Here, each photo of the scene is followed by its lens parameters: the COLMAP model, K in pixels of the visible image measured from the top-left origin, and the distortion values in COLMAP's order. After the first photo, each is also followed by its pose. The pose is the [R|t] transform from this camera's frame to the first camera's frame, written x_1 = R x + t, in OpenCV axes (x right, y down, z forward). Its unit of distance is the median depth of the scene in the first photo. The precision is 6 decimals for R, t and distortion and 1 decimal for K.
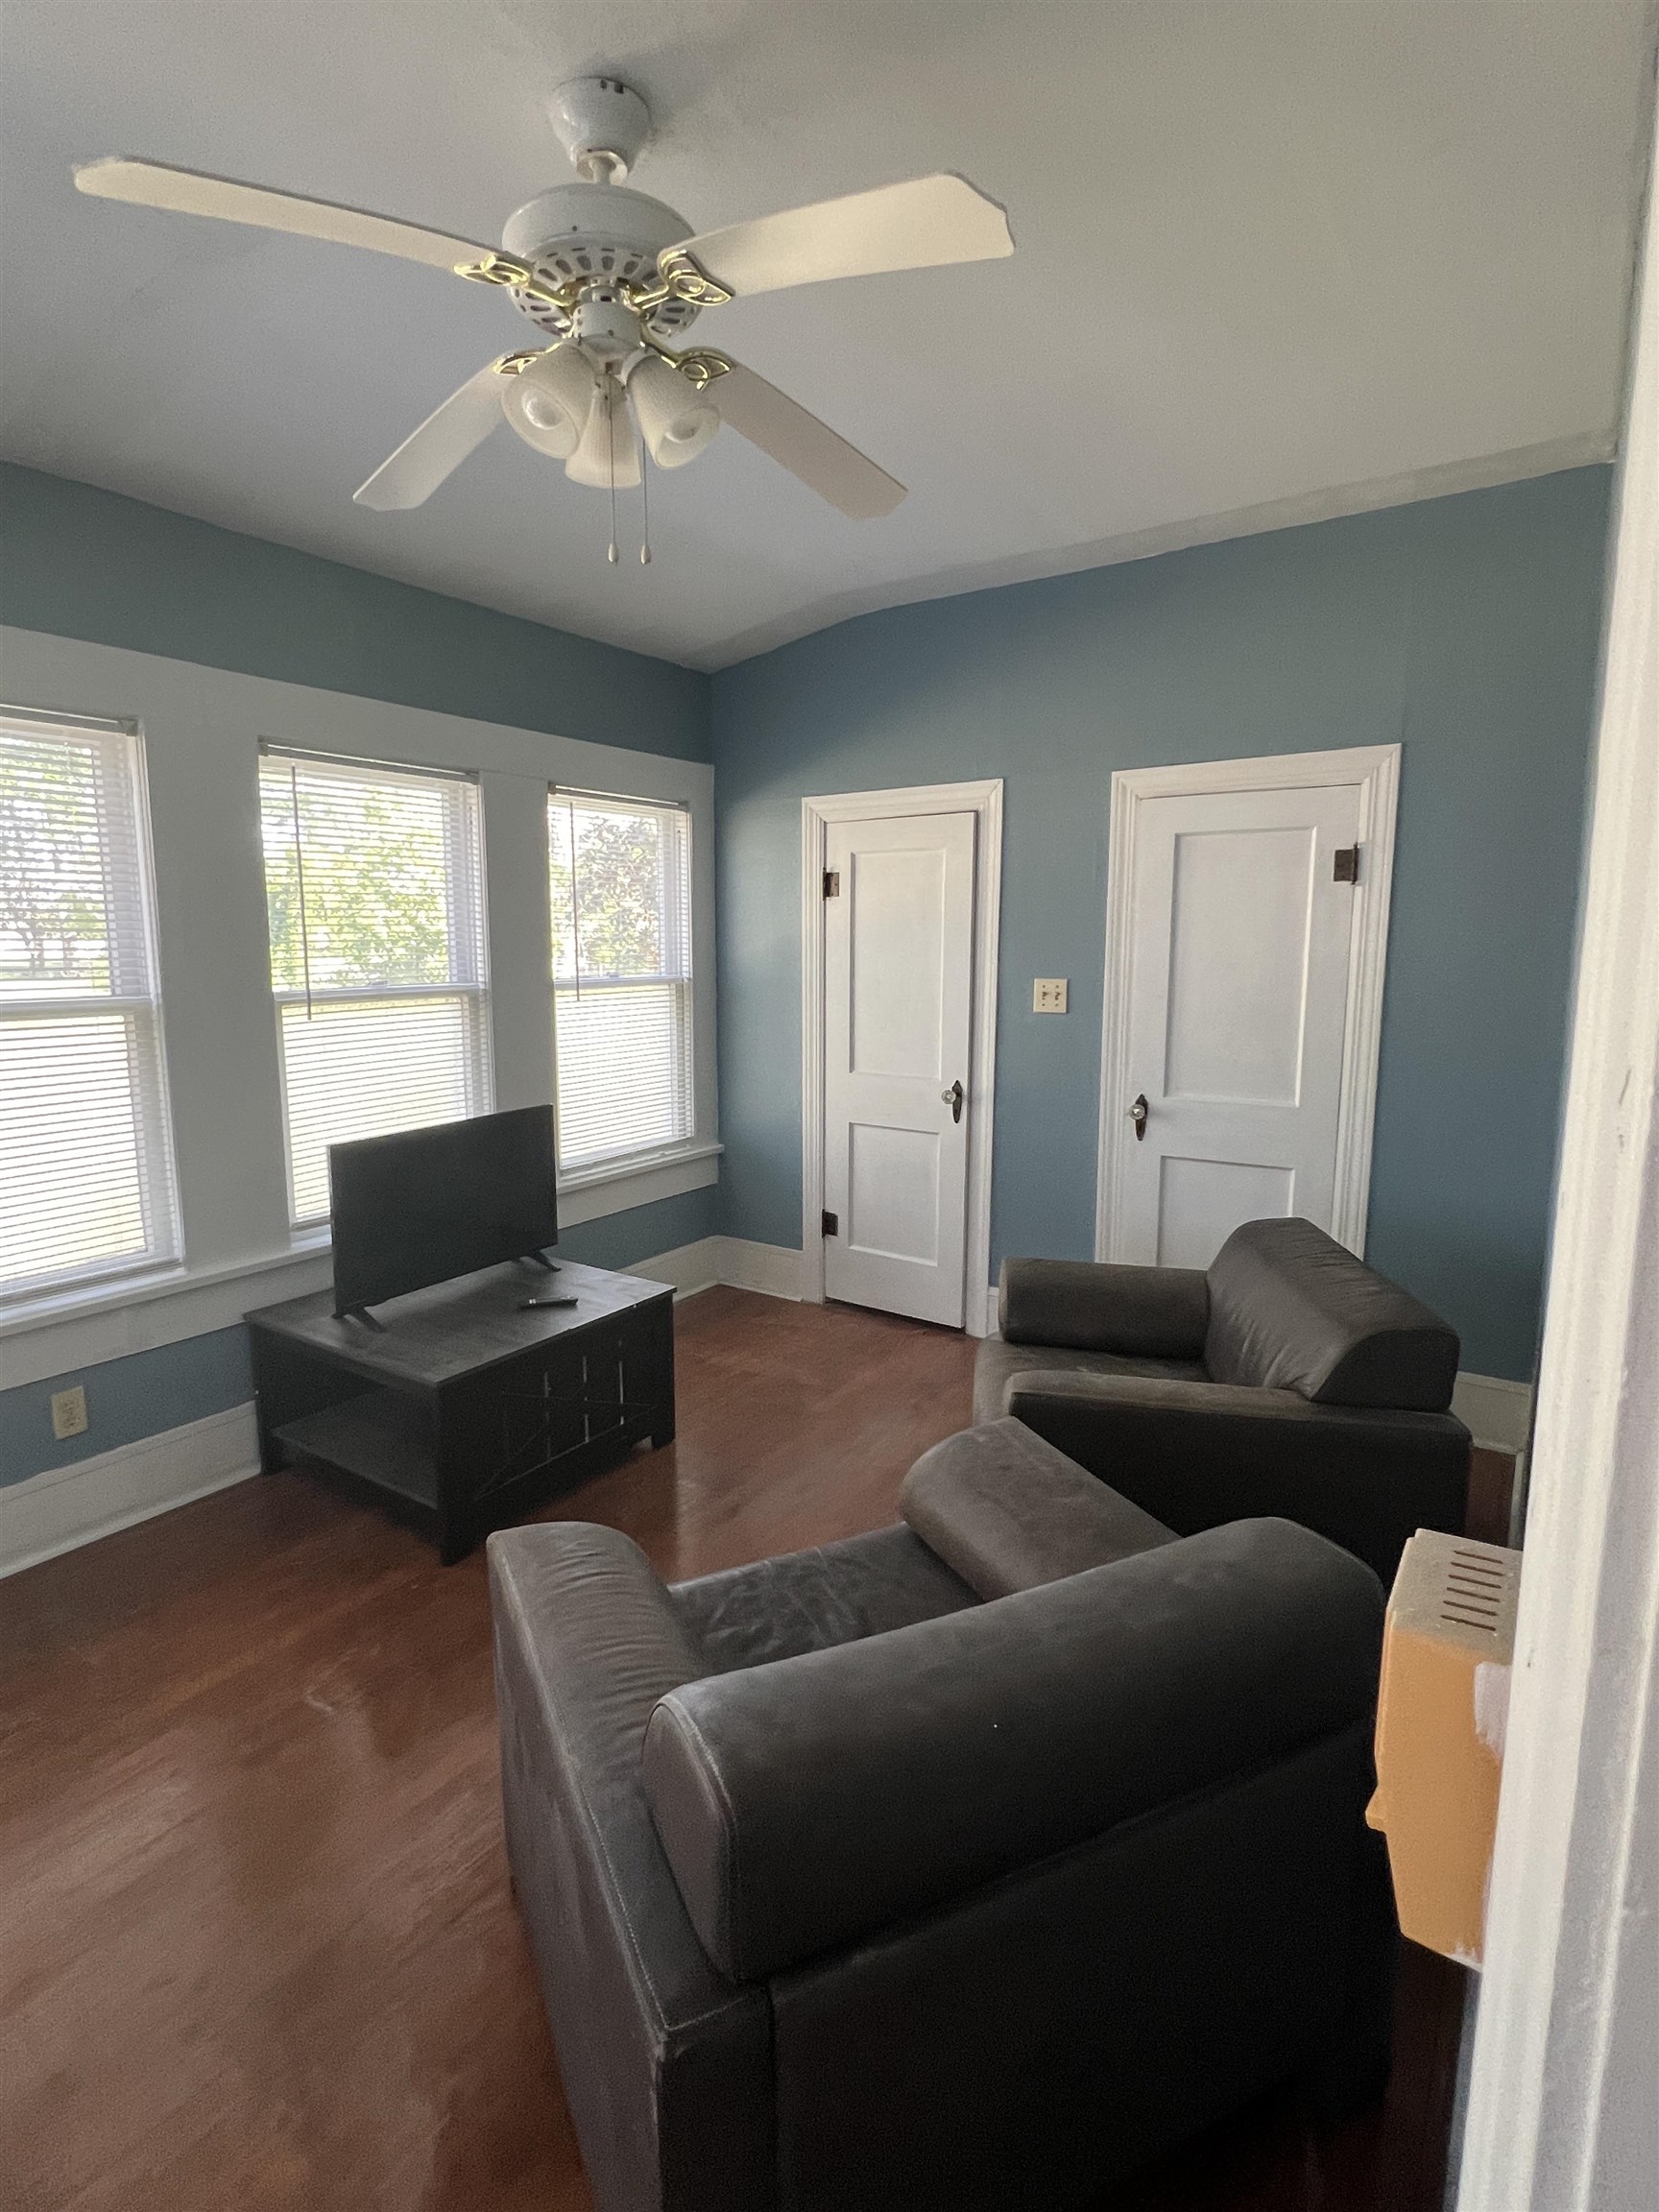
lens RADIAL K [[1078.0, 0, 824.7], [0, 1078.0, 1107.0], [0, 0, 1]] dist [-0.022825, -0.000407]
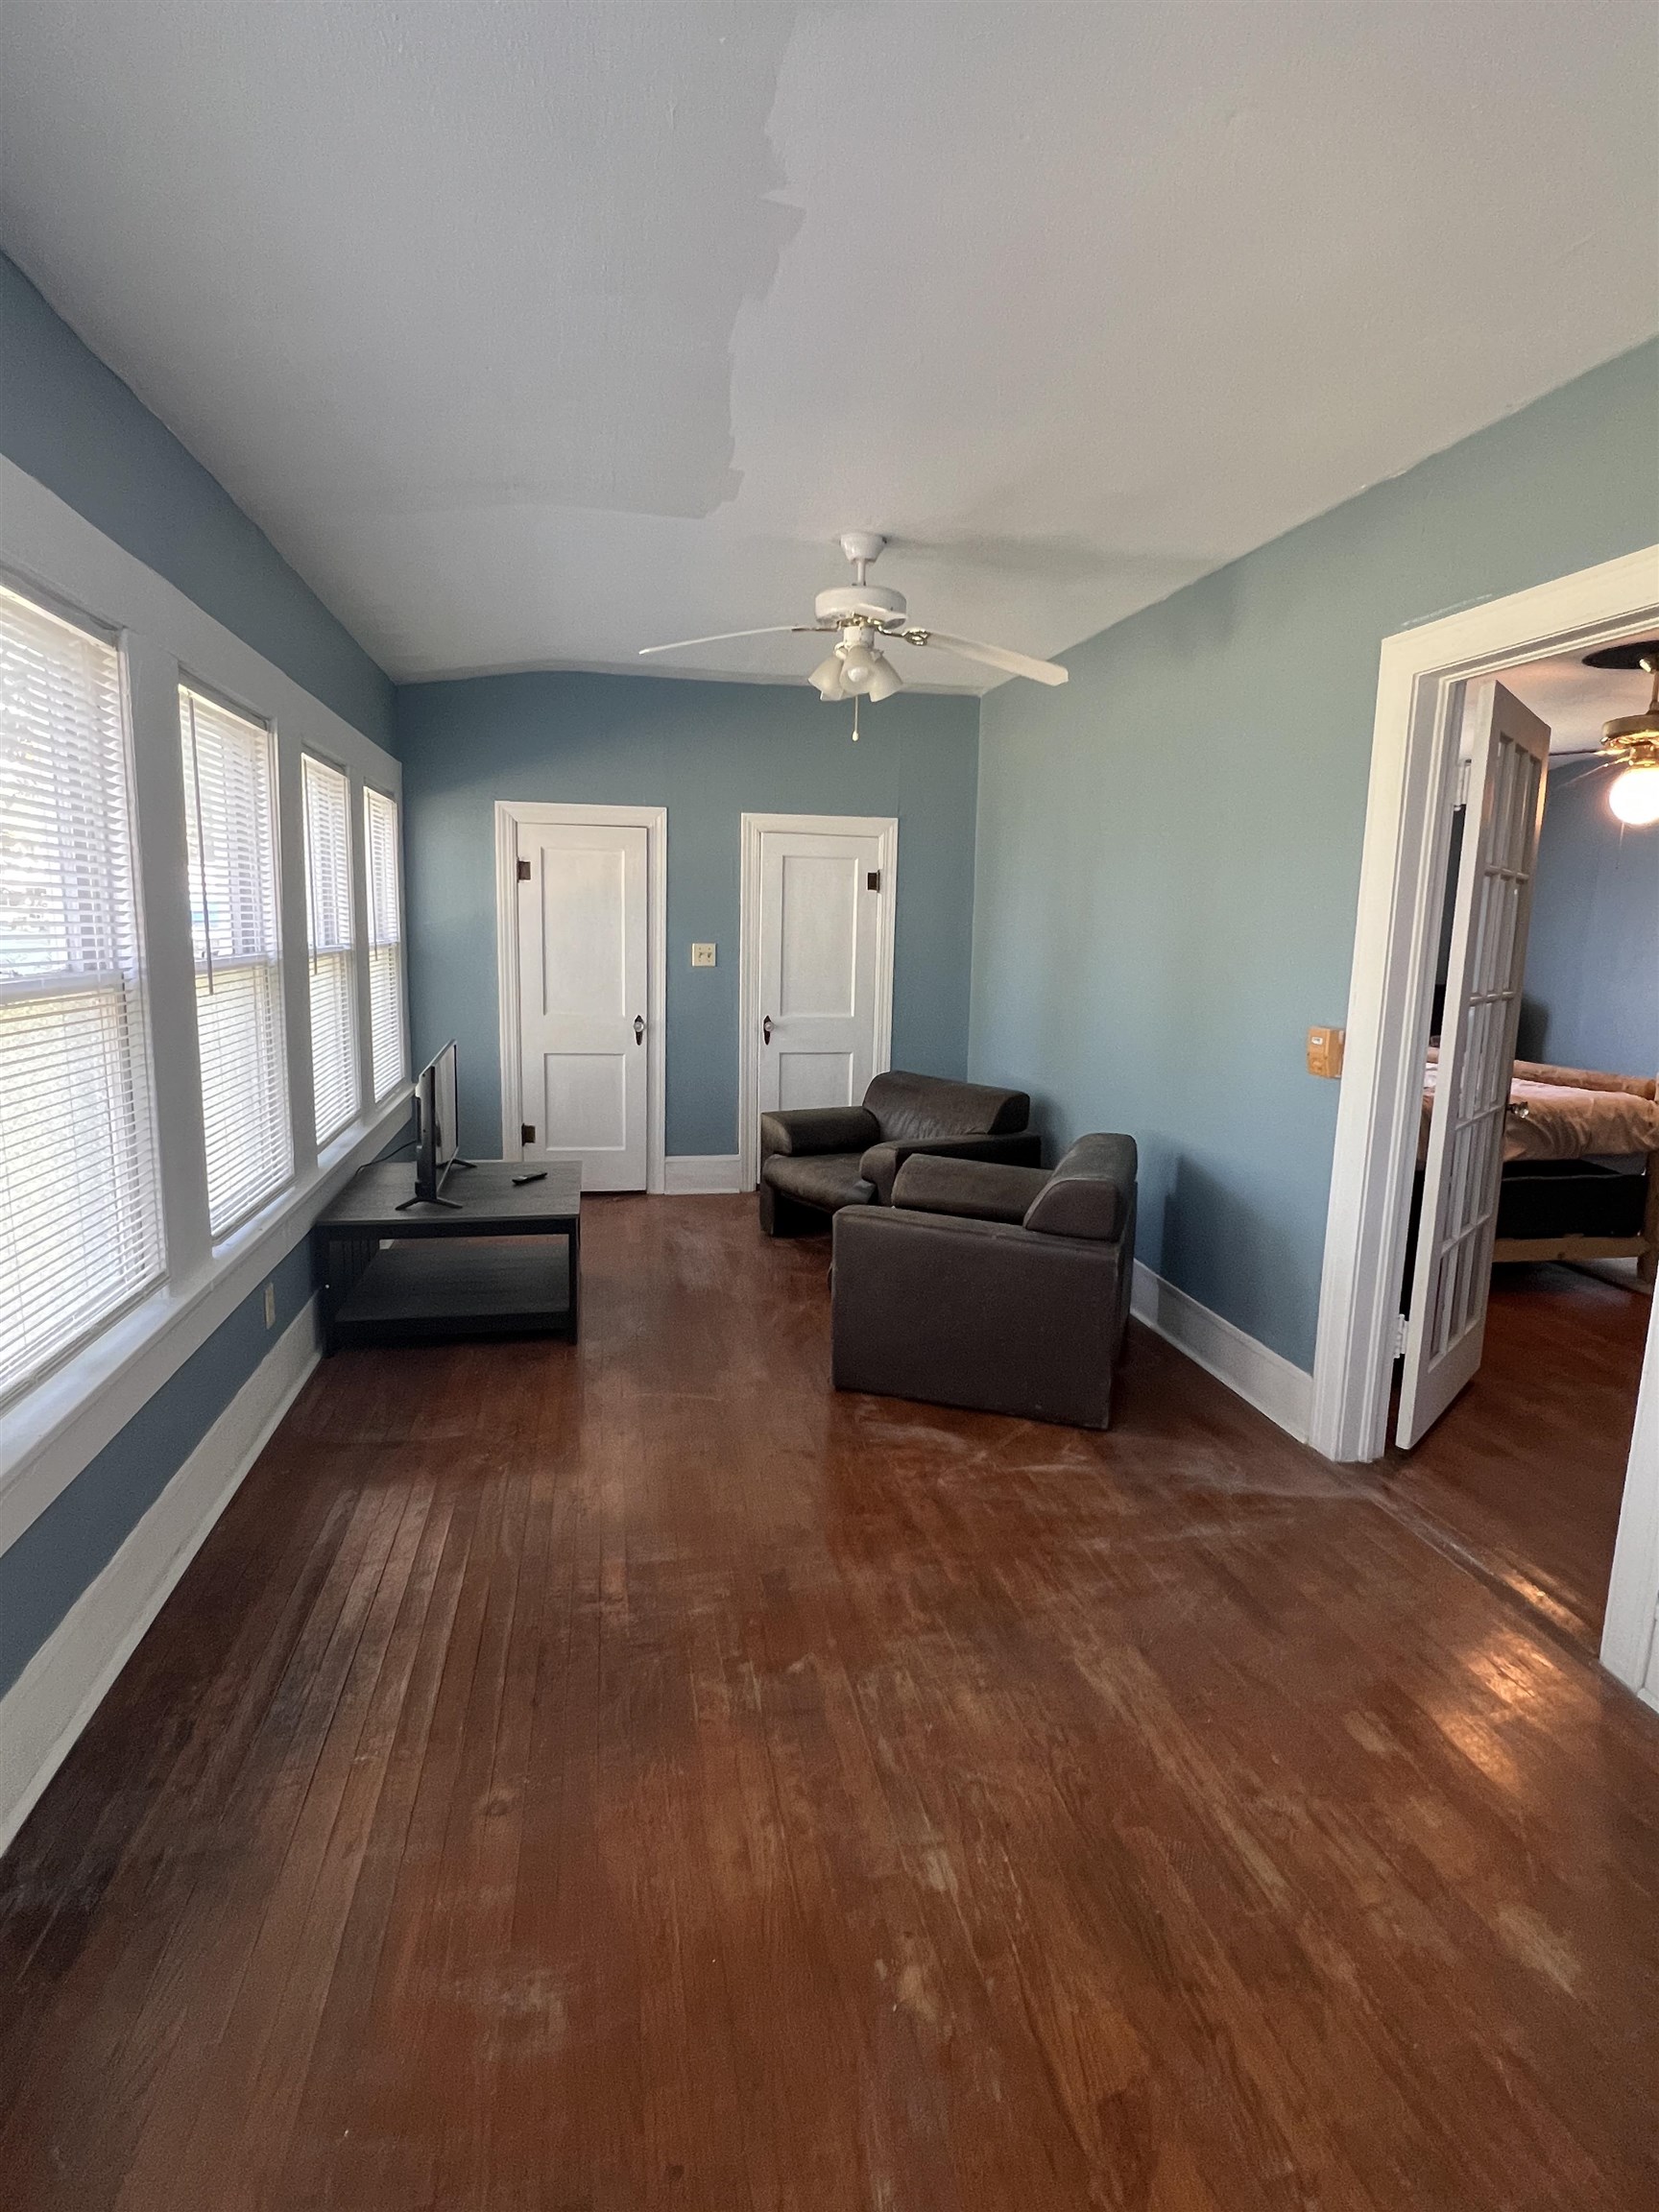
lens RADIAL K [[1078.0, 0, 833.6], [0, 1078.0, 1096.0], [0, 0, 1]] dist [-0.022825, -0.000407]
pose [[0.690110, -0.096196, 0.717283, -0.763170], [0.082736, 0.995115, 0.053856, 0.027803], [-0.718960, 0.022179, 0.694698, -0.180618]]
